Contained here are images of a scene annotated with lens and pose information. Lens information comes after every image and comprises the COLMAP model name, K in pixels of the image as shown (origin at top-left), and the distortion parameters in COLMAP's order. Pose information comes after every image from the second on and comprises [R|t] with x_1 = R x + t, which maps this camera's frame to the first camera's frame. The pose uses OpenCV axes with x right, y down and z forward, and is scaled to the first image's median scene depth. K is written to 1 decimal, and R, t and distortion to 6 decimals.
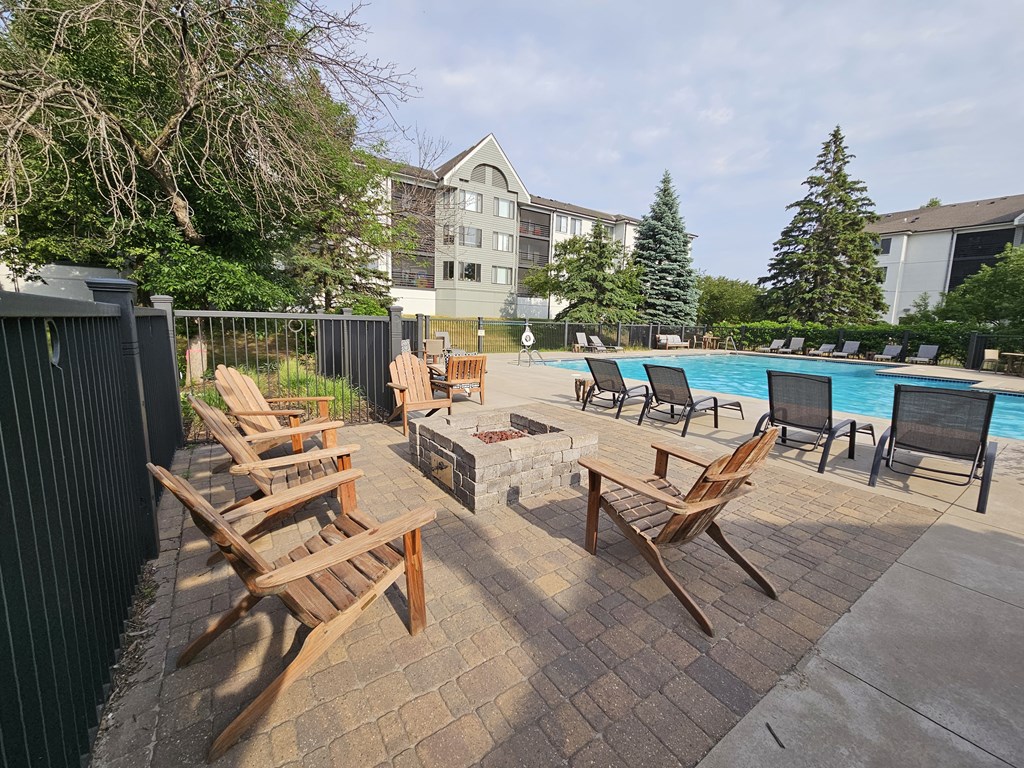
lens RADIAL K [[416.2, 0, 512.0], [0, 416.2, 384.0], [0, 0, 1]] dist [0.001047, -0.000360]
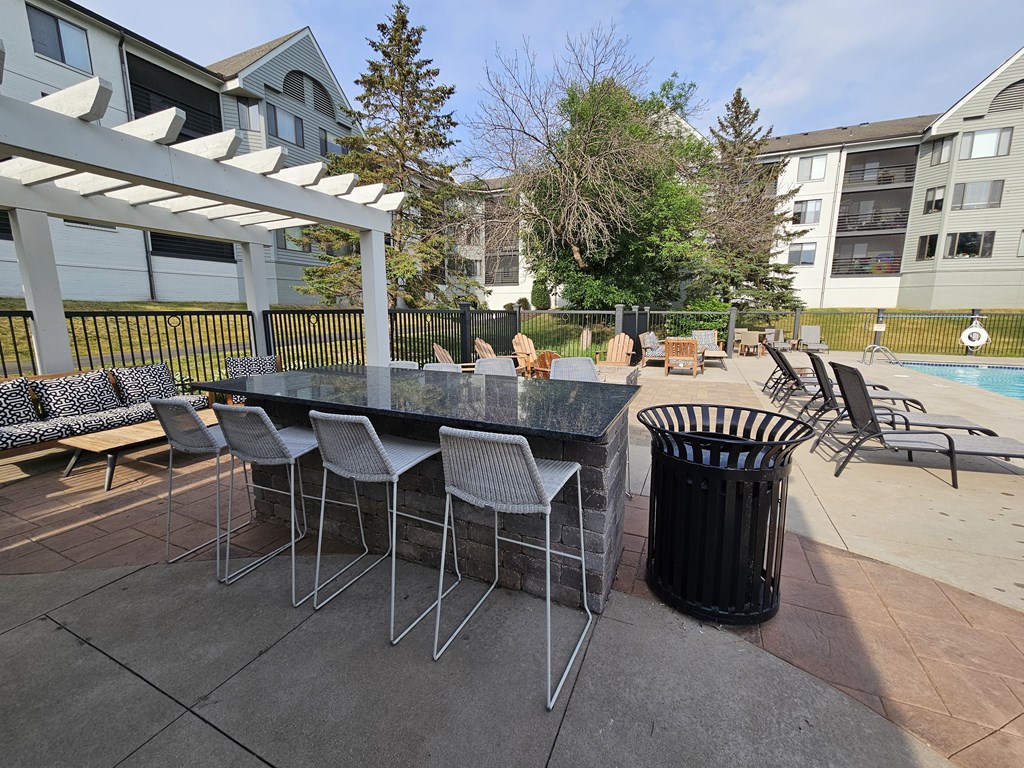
lens RADIAL K [[416.2, 0, 512.0], [0, 416.2, 384.0], [0, 0, 1]] dist [0.001047, -0.000360]
pose [[0.502067, 0.128346, -0.855252, 0.181822], [-0.120009, 0.989698, 0.078073, 0.007461], [0.856461, 0.063440, 0.512298, -0.029017]]
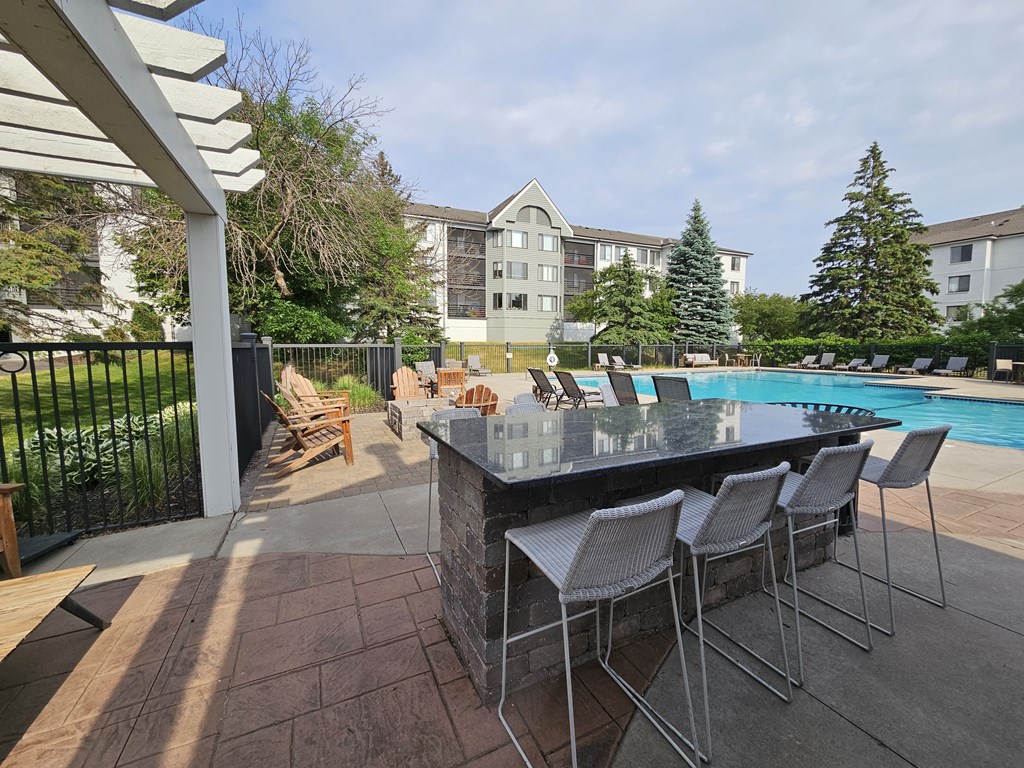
lens RADIAL K [[416.2, 0, 512.0], [0, 416.2, 384.0], [0, 0, 1]] dist [0.001047, -0.000360]
pose [[0.986311, -0.012846, -0.164395, 0.078390], [0.003251, 0.998282, -0.058505, 0.015935], [0.164864, 0.057170, 0.984658, -0.092364]]
